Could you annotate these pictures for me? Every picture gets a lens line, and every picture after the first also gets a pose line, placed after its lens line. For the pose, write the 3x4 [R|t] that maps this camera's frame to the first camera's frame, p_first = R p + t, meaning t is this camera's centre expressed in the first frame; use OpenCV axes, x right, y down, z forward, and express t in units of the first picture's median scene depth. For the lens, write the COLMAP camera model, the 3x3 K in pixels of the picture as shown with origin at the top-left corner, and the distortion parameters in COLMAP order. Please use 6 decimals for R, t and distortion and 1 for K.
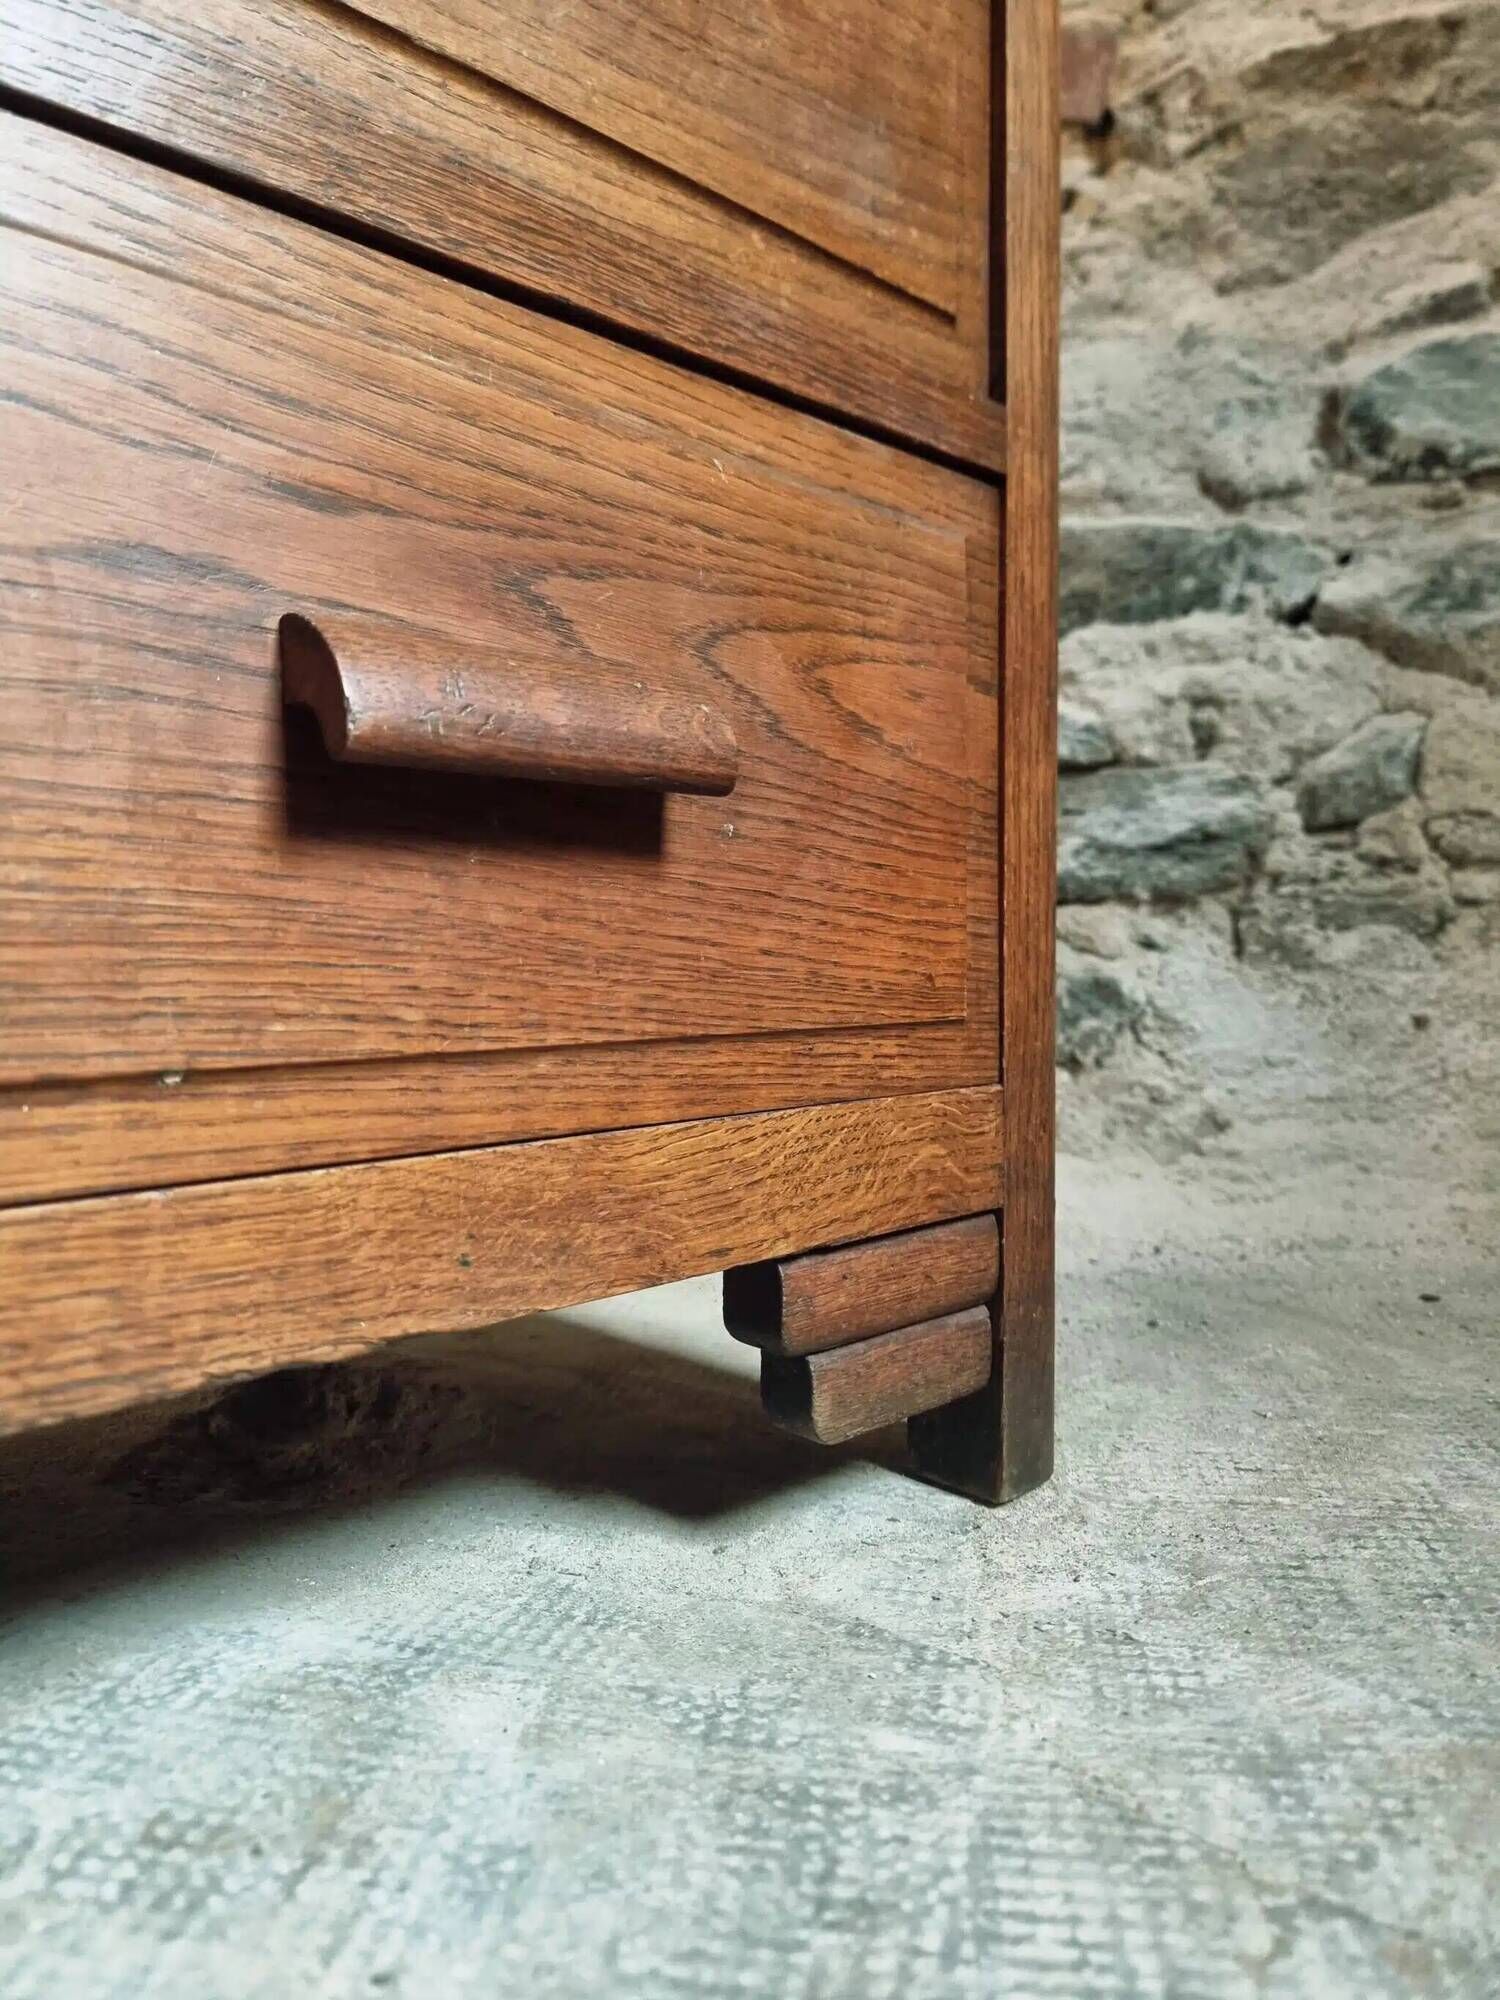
lens RADIAL K [[1424.7, 0, 733.9], [0, 1424.7, 1001.5], [0, 0, 1]] dist [0.039753, -0.052330]
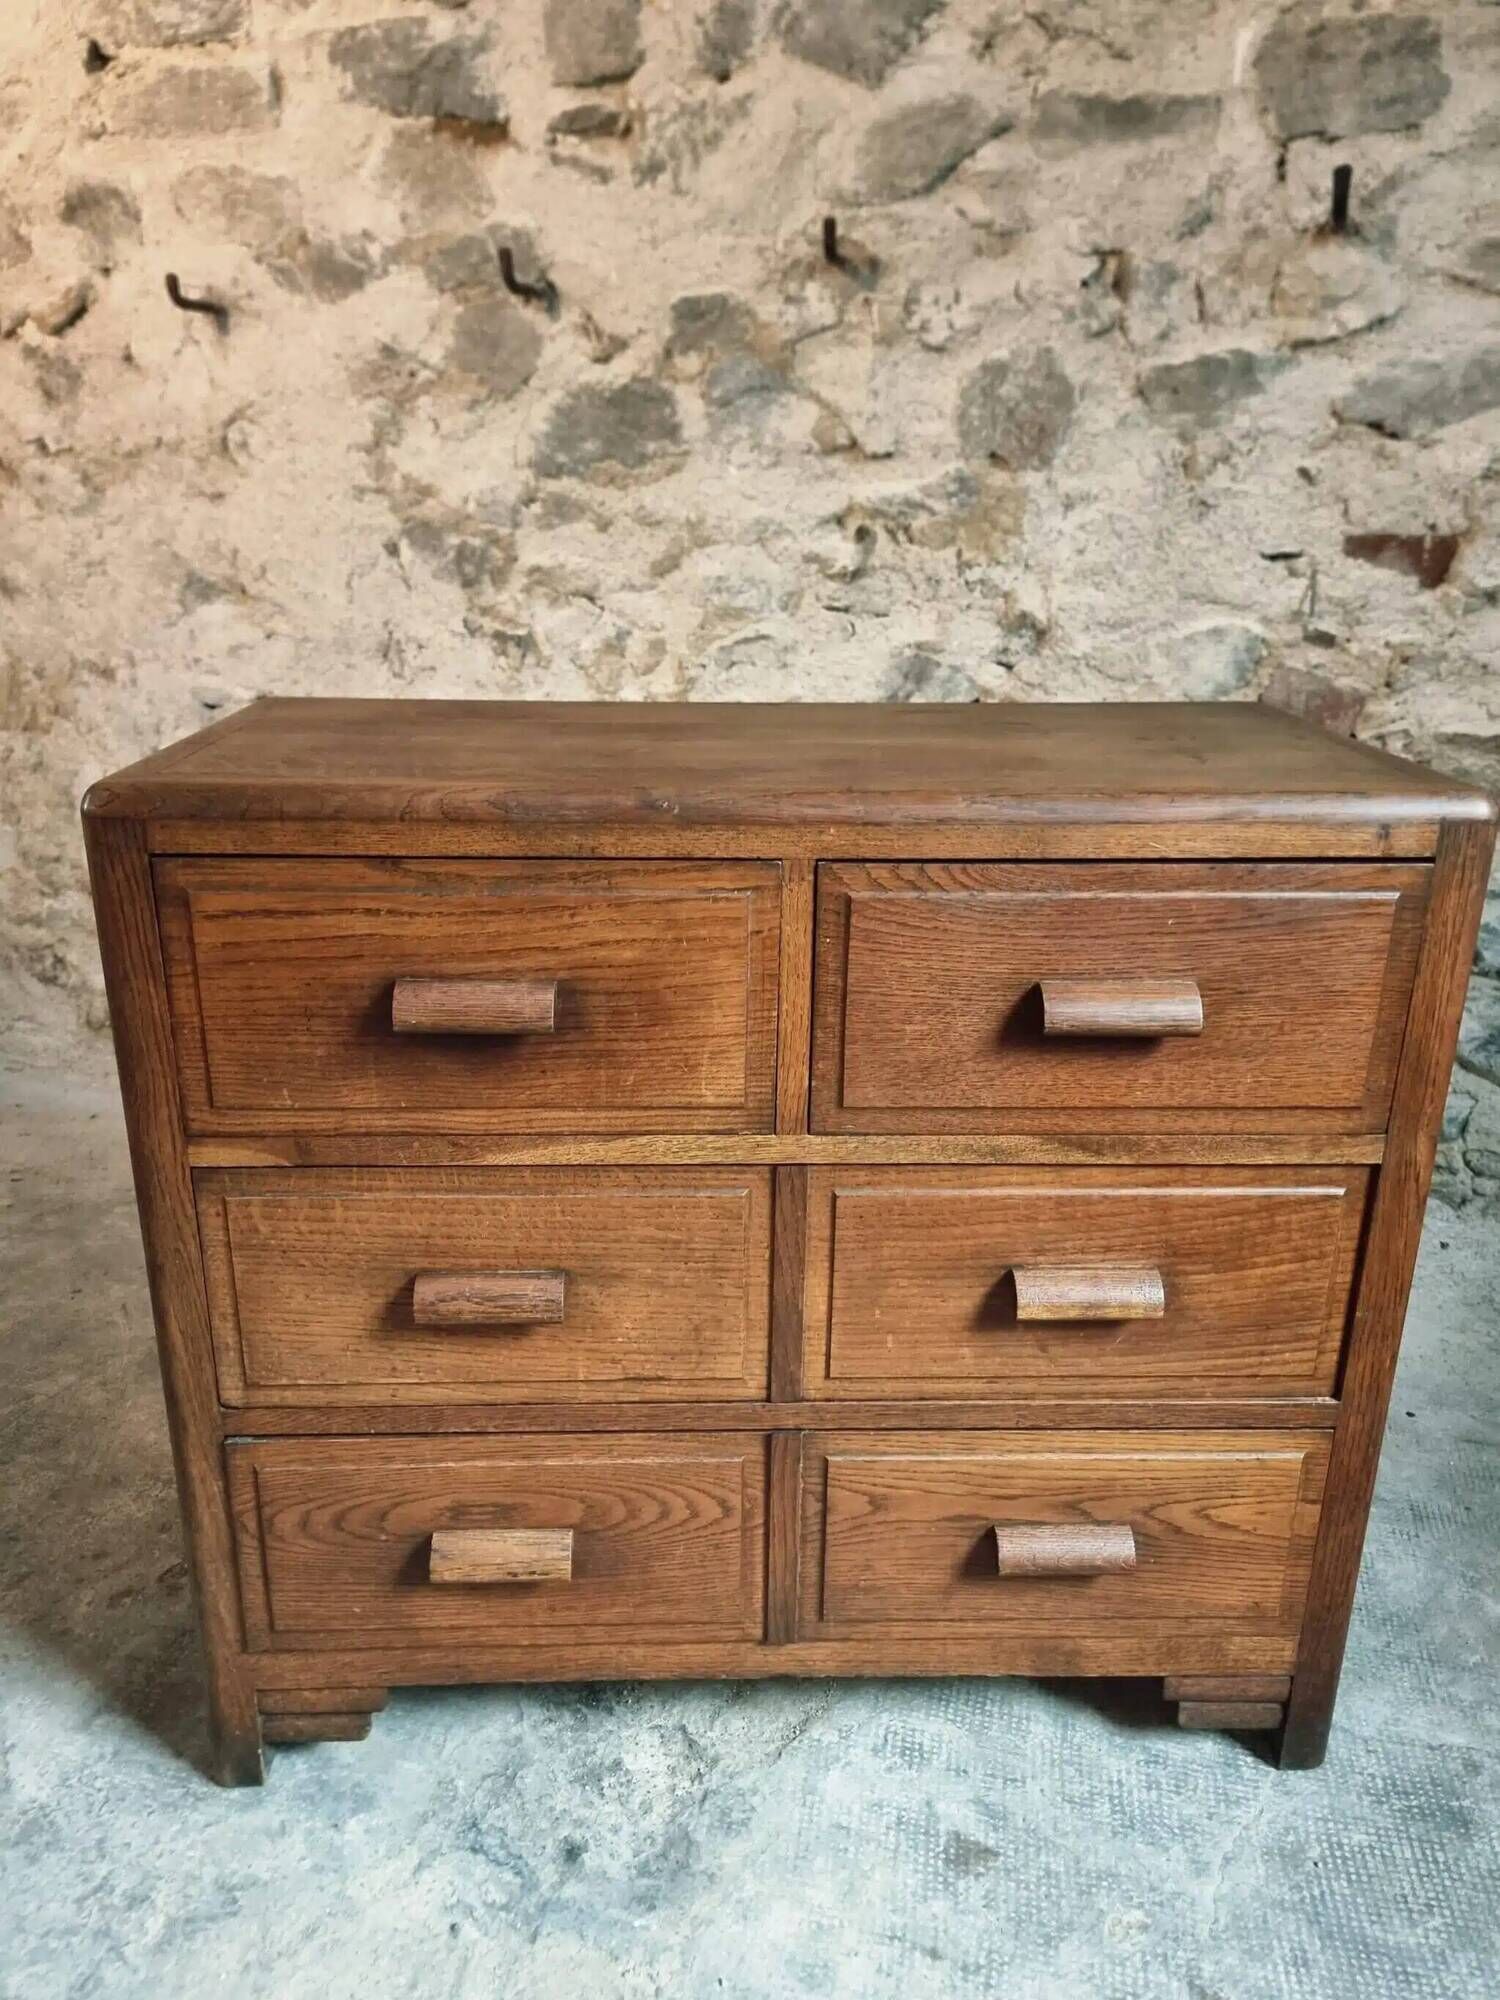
lens RADIAL K [[1459.8, 0, 738.2], [0, 1459.8, 1012.0], [0, 0, 1]] dist [0.064370, -0.063250]
pose [[0.996094, 0.050142, -0.072687, -0.345908], [-0.025451, 0.951234, 0.307420, -0.868045], [0.084557, -0.304369, 0.948794, -0.884976]]
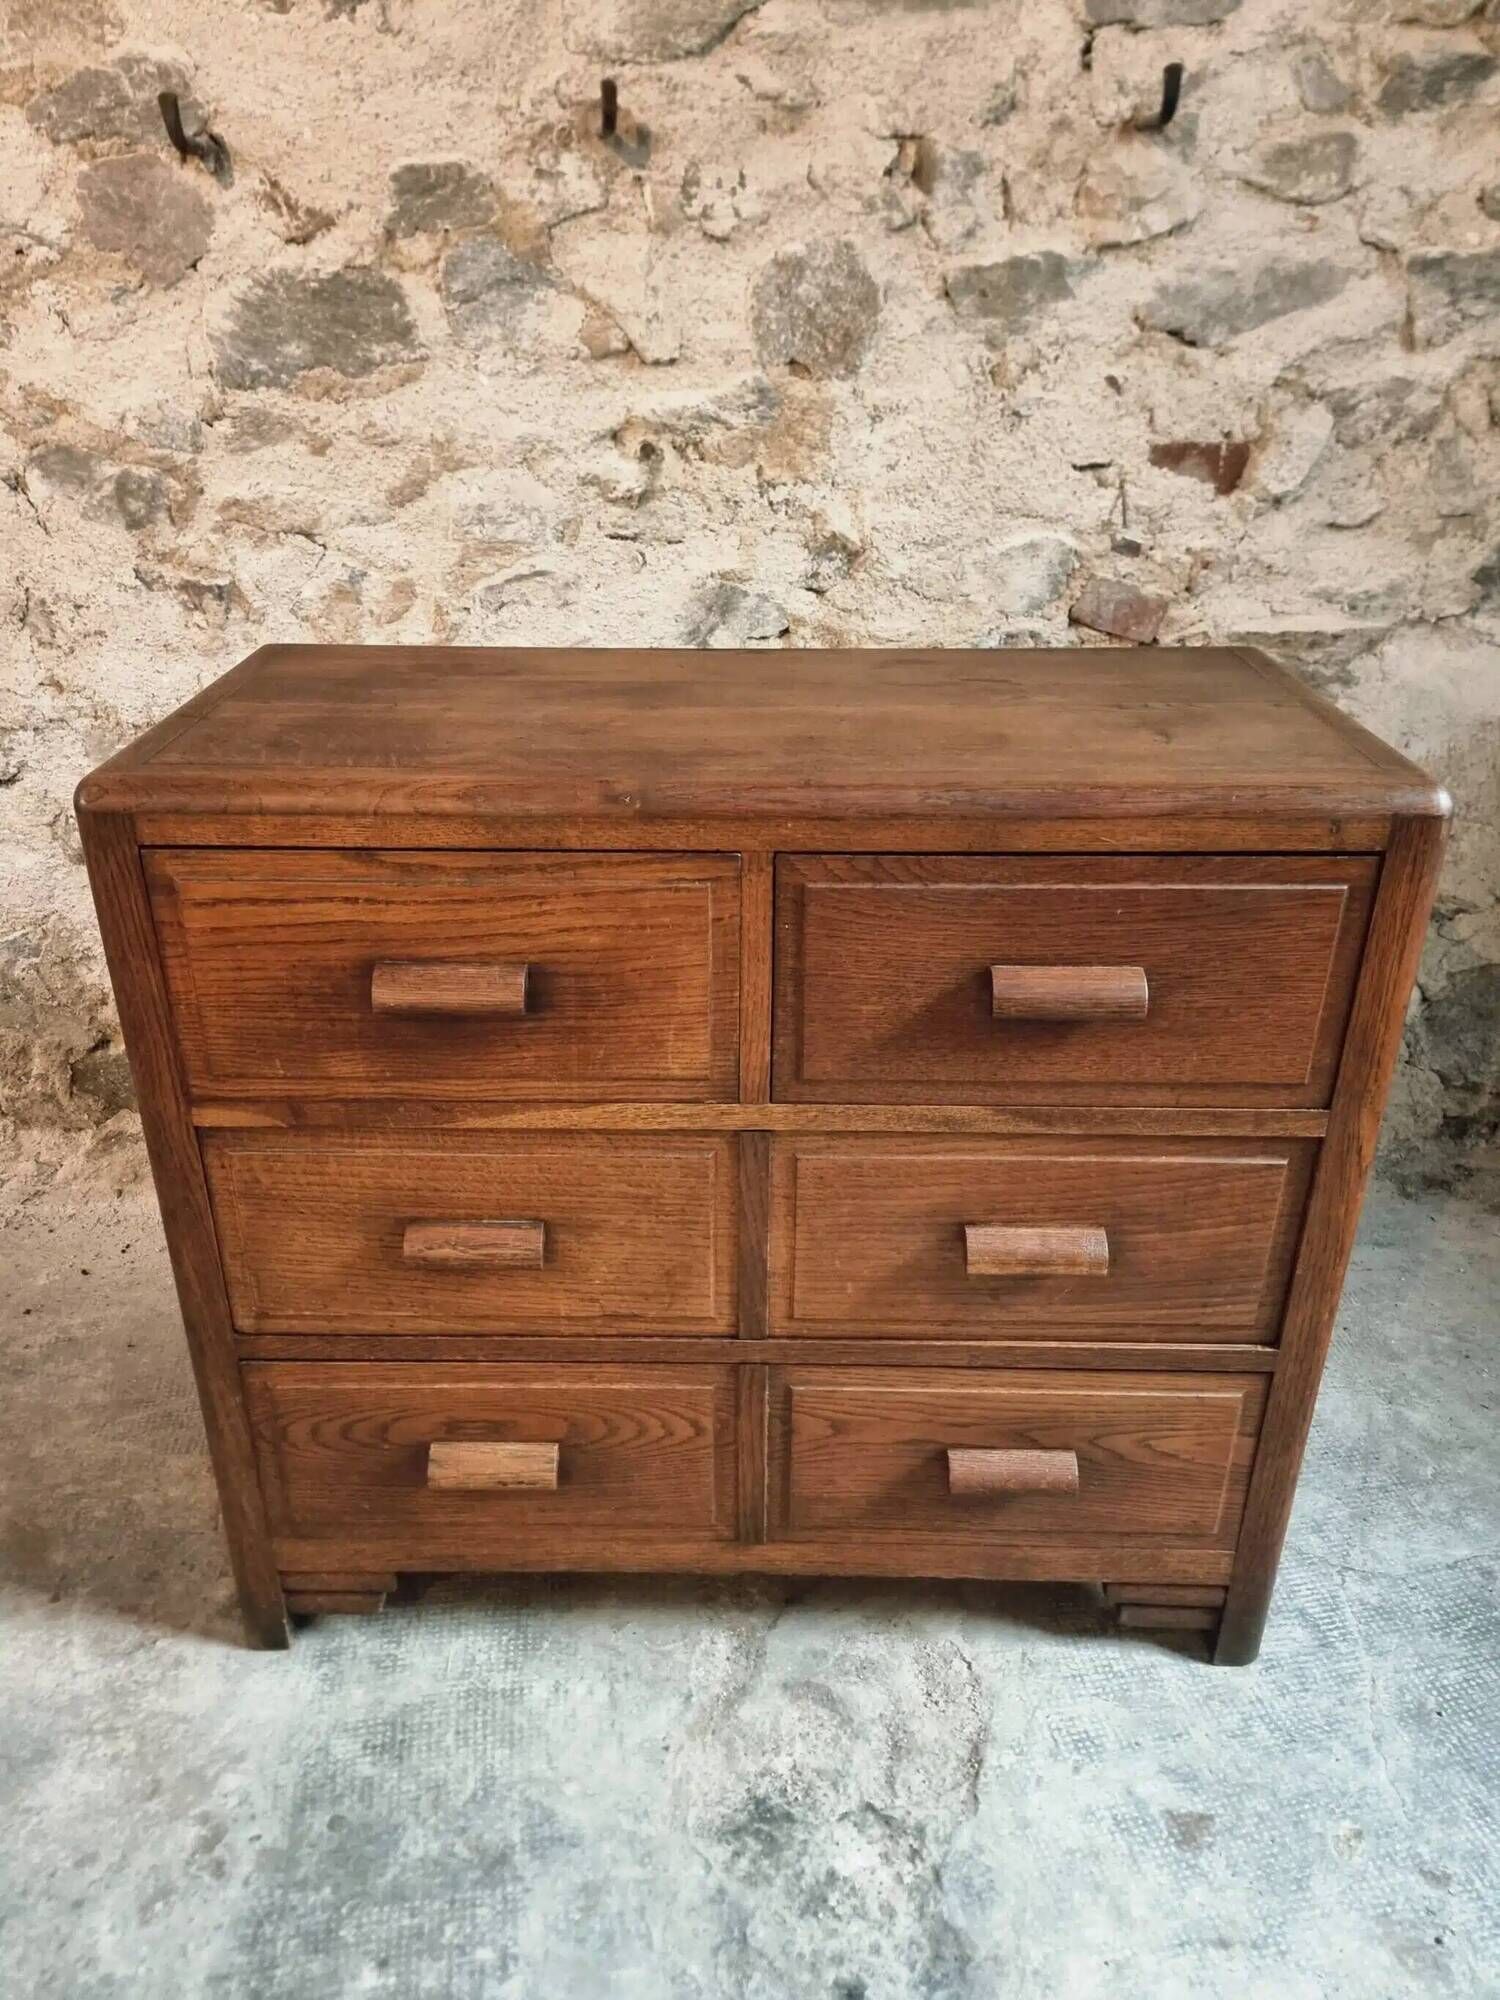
lens RADIAL K [[1429.3, 0, 732.6], [0, 1429.3, 999.2], [0, 0, 1]] dist [0.066724, -0.063955]
pose [[0.944250, -0.131020, 0.302035, -0.877479], [-0.004689, 0.911957, 0.410259, -0.989565], [-0.329195, -0.388804, 0.860501, -0.571981]]
